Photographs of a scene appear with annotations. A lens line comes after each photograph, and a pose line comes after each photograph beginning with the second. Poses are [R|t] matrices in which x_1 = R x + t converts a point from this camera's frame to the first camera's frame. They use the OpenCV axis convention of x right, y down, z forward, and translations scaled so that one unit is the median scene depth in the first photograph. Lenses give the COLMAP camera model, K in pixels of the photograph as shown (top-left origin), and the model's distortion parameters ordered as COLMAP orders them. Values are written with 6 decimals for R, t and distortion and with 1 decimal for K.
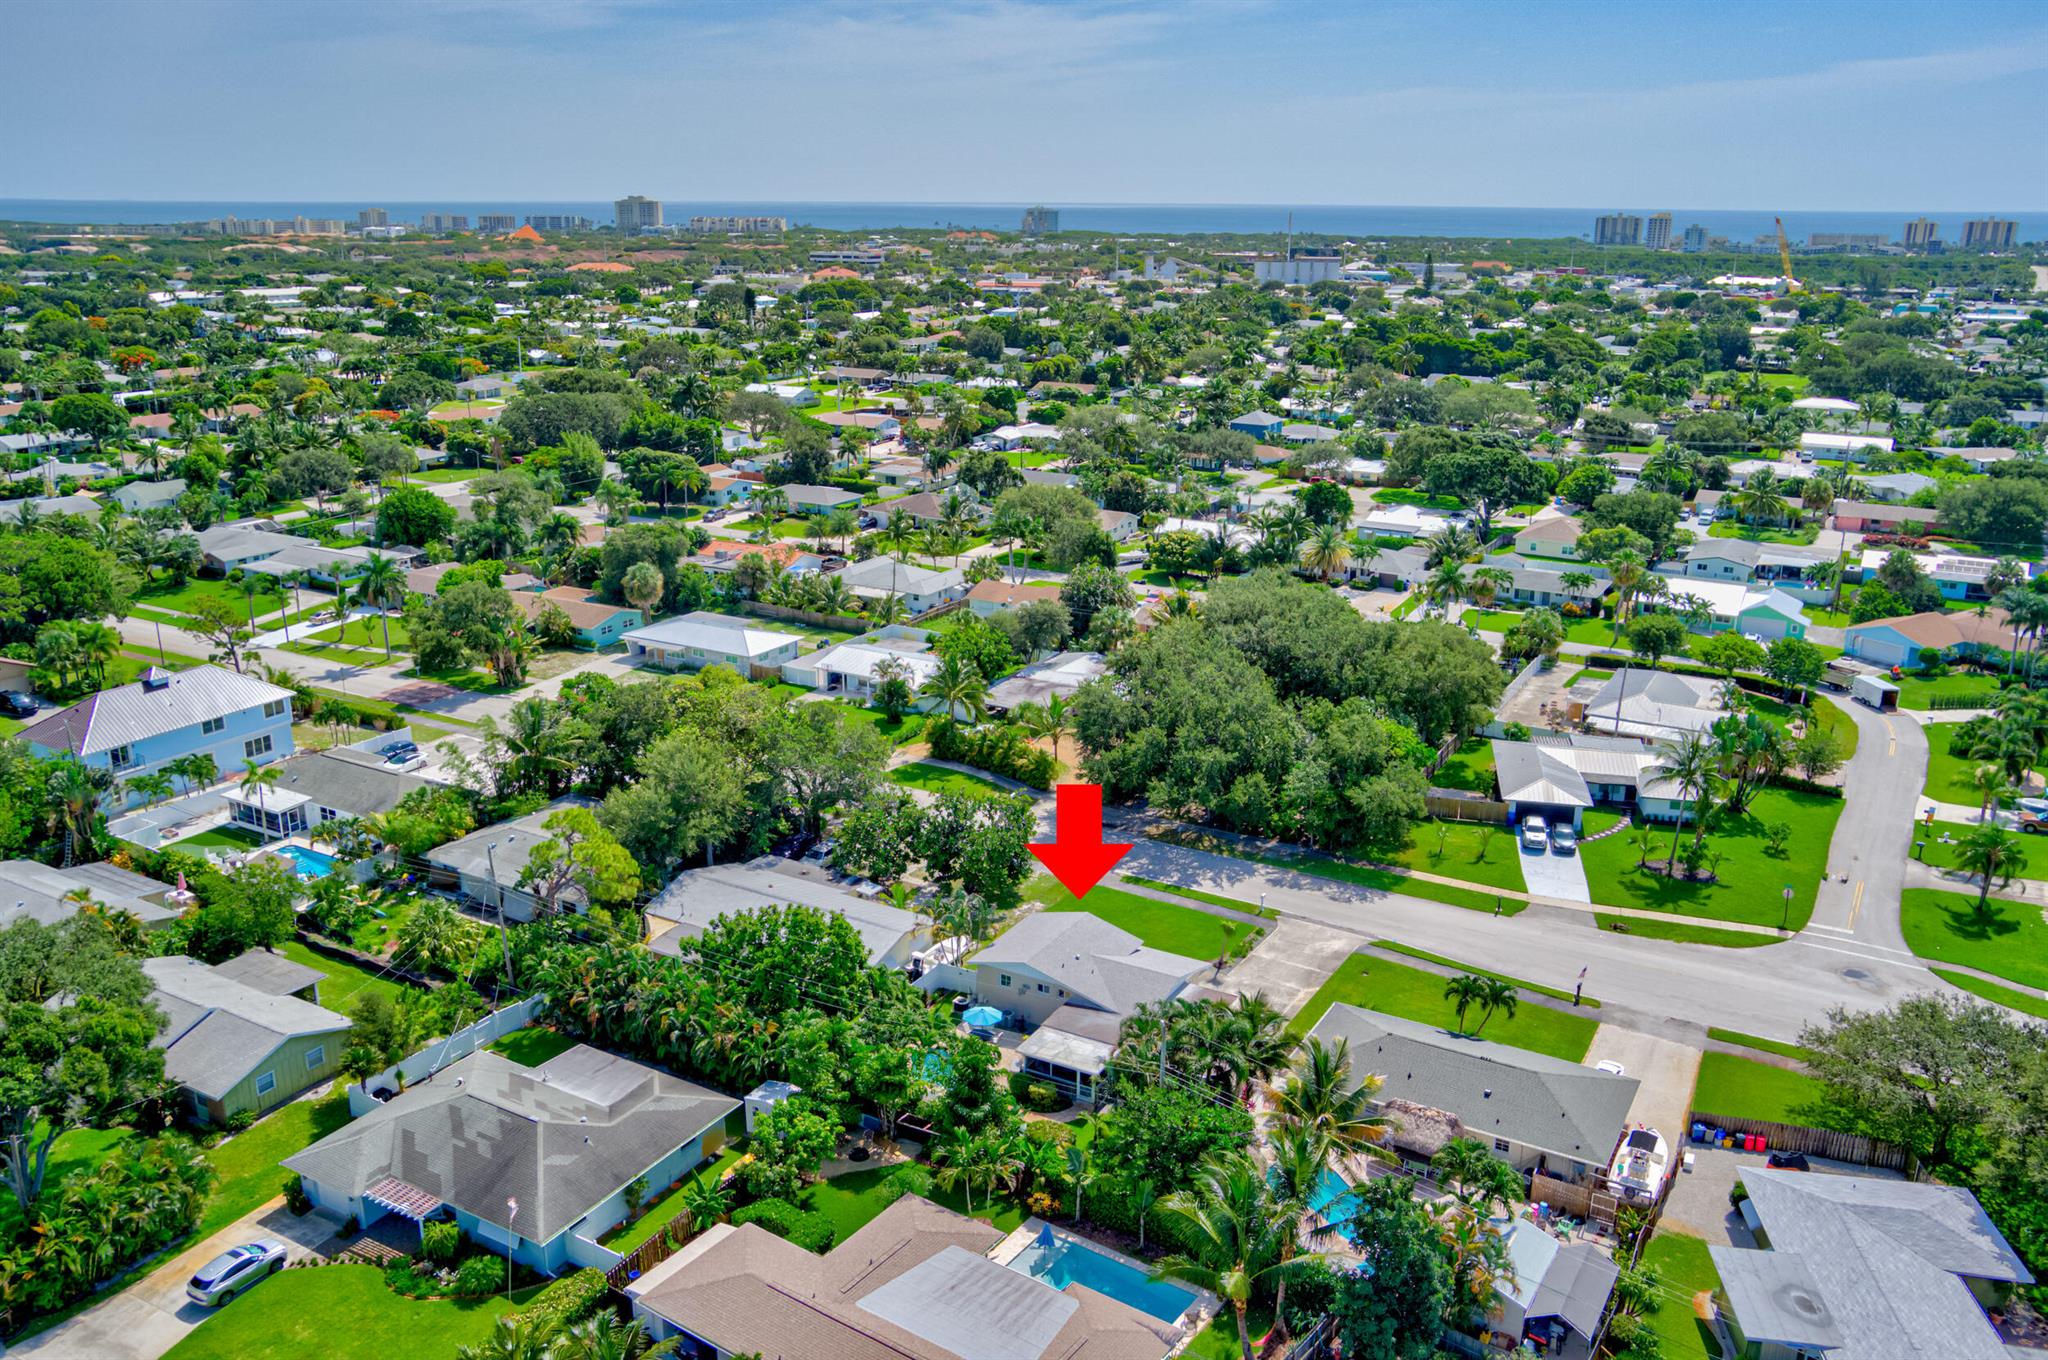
lens RADIAL K [[1604.3, 0, 1020.5], [0, 1604.3, 675.7], [0, 0, 1]] dist [-0.036709, 0.052338]
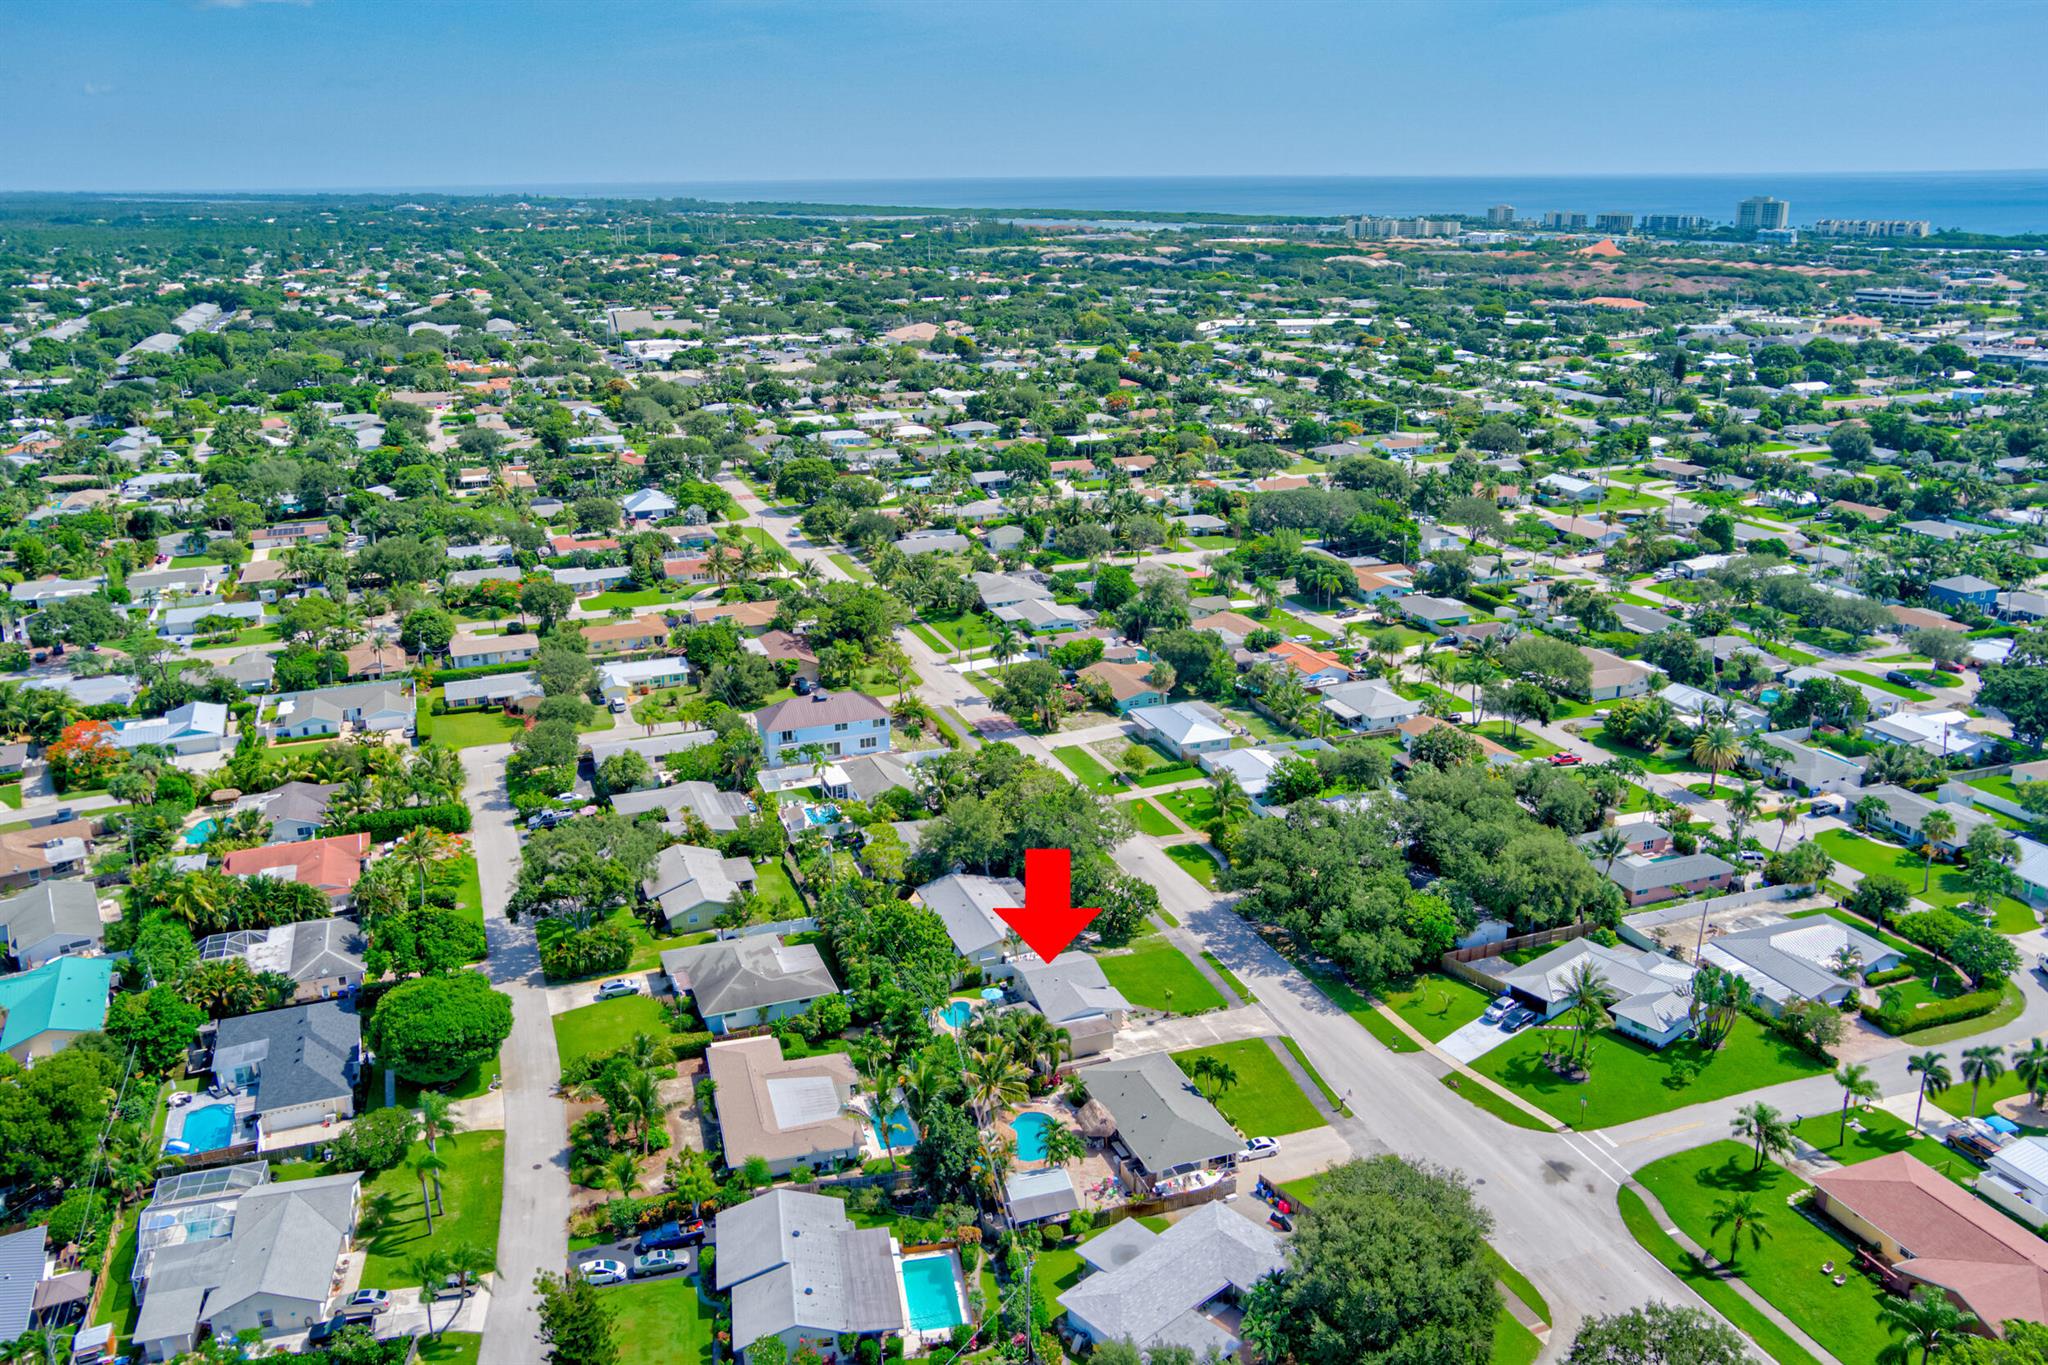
lens RADIAL K [[1600.9, 0, 1020.2], [0, 1600.9, 686.2], [0, 0, 1]] dist [-0.035447, 0.043651]
pose [[0.776060, 0.182078, -0.603803, 0.745862], [-0.168273, 0.982489, 0.079993, -0.199024], [0.607795, 0.039524, 0.793109, -0.293621]]
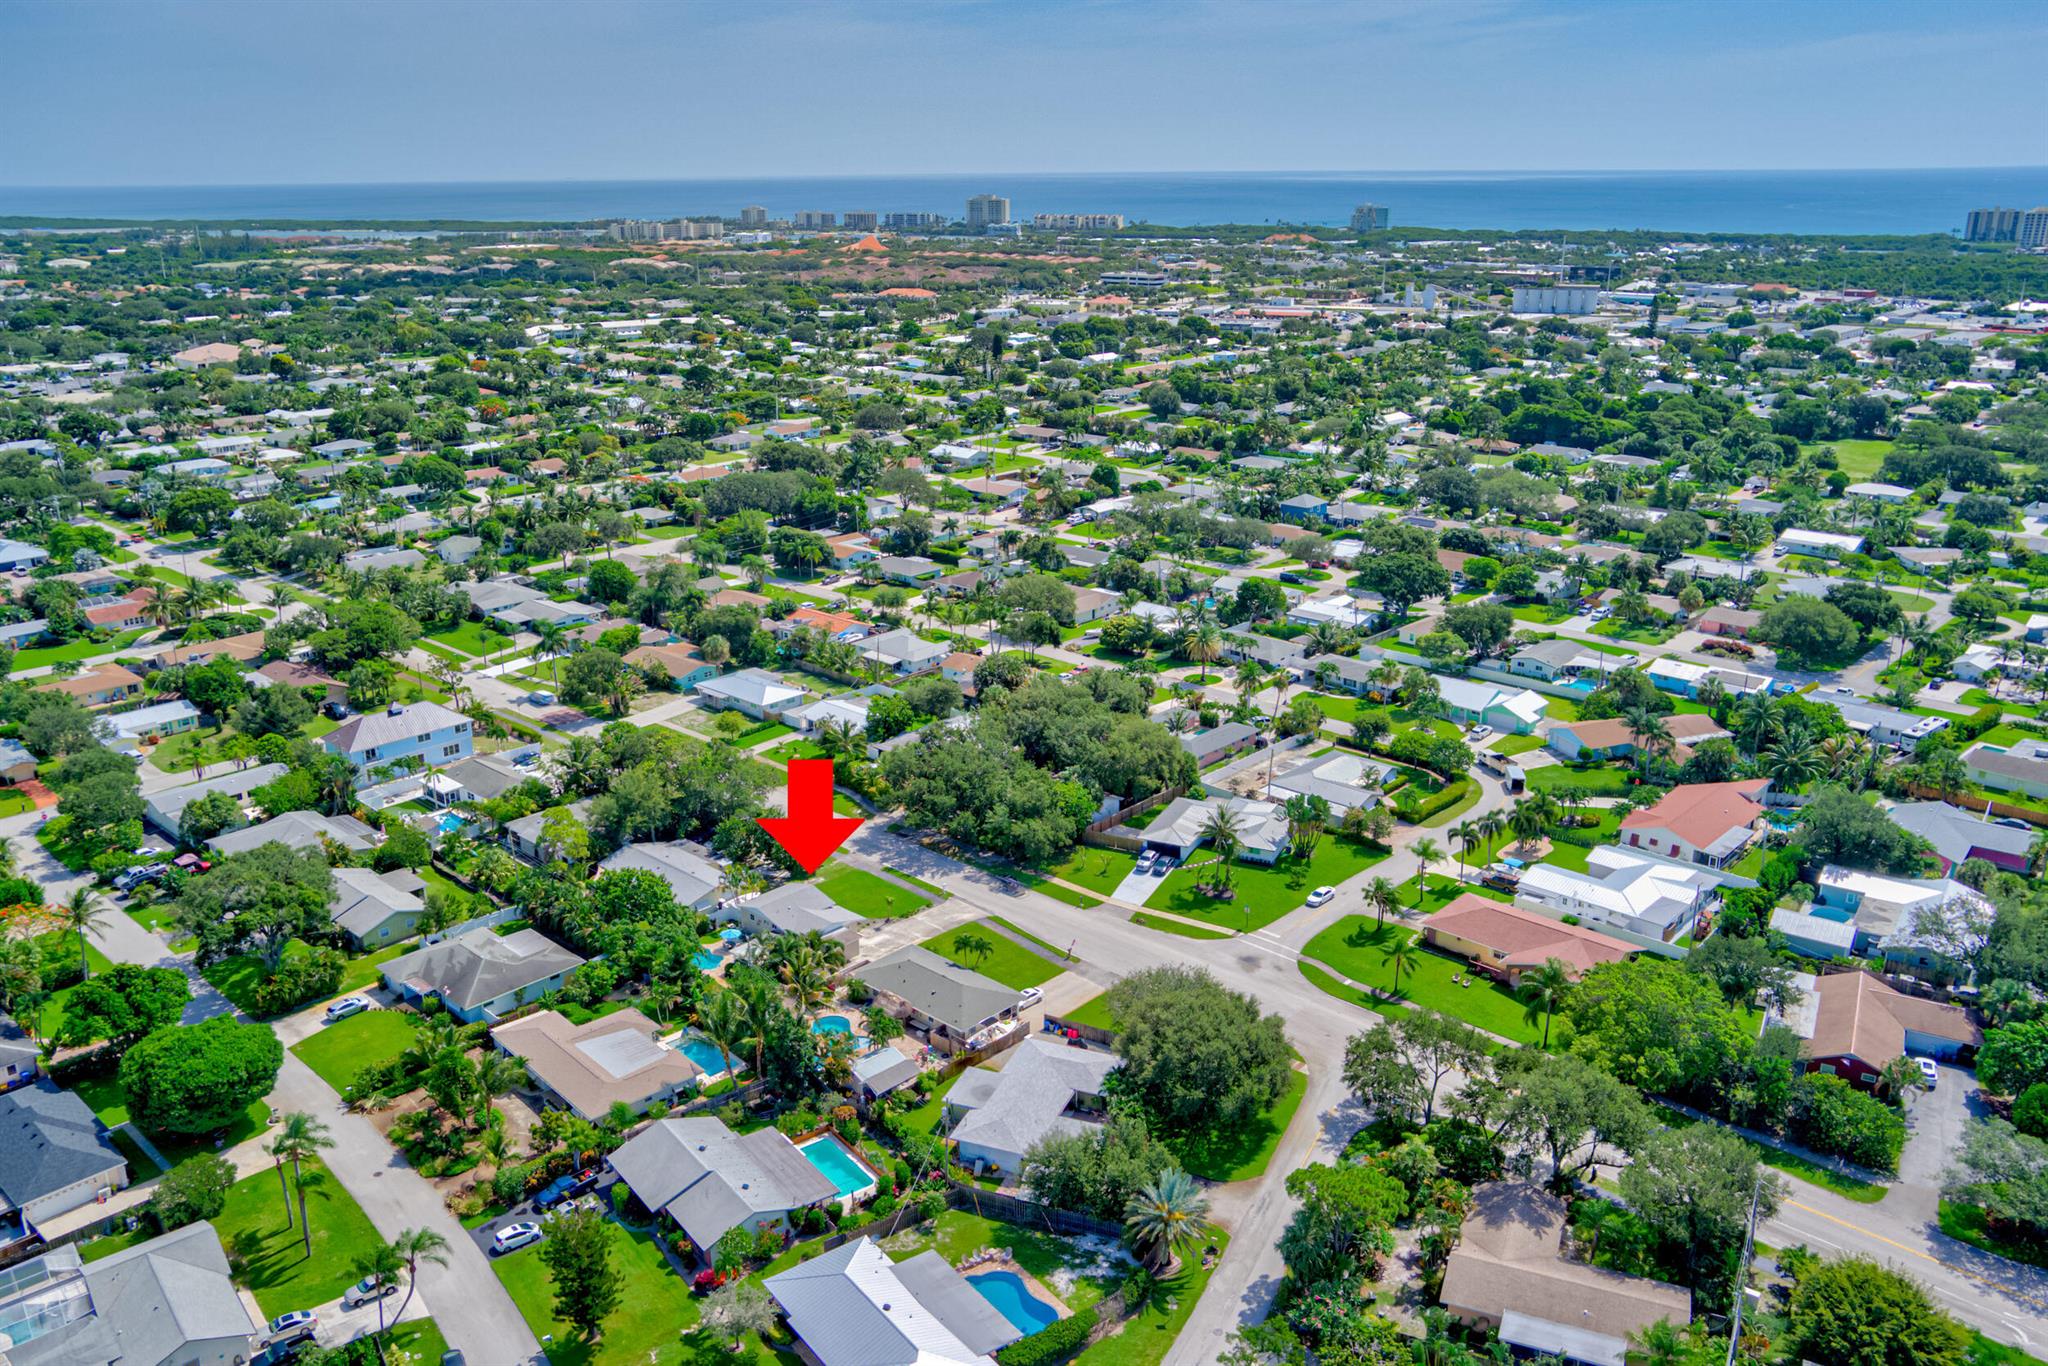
lens RADIAL K [[1600.9, 0, 1020.2], [0, 1600.9, 686.7], [0, 0, 1]] dist [-0.035447, 0.043651]
pose [[0.974159, 0.055161, -0.219024, 0.527750], [-0.049763, 0.998308, 0.030090, -0.114815], [0.220313, -0.018413, 0.975255, -0.571867]]
